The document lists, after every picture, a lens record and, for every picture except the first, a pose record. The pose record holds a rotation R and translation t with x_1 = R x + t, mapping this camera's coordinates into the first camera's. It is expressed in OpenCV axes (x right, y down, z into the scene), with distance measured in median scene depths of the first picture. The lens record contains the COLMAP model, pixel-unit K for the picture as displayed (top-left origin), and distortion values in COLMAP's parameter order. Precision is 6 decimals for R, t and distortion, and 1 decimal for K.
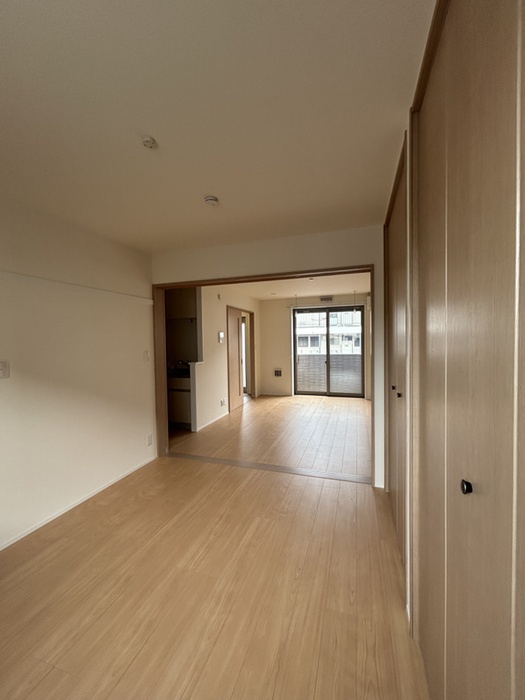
lens RADIAL K [[284.6, 0, 259.1], [0, 284.6, 346.4], [0, 0, 1]] dist [-0.000498, 0.000790]
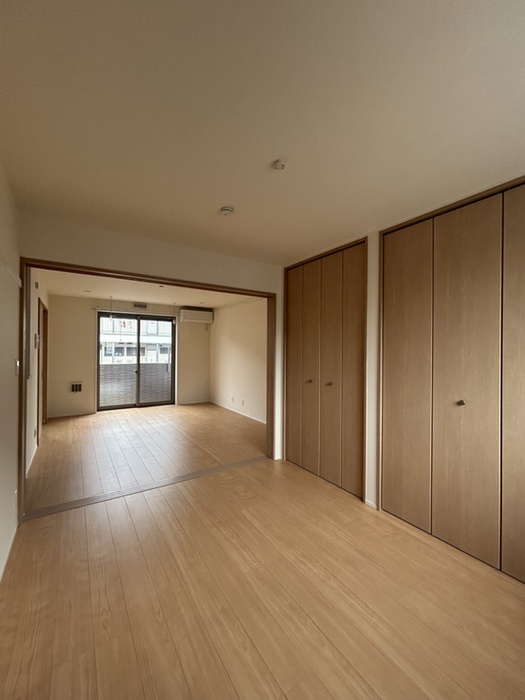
lens RADIAL K [[284.6, 0, 259.6], [0, 284.6, 362.8], [0, 0, 1]] dist [-0.000498, 0.000790]
pose [[0.618006, -0.013942, 0.786050, -0.262069], [-0.004255, 0.999769, 0.021078, 0.002477], [-0.786162, -0.016371, 0.617804, 0.088383]]
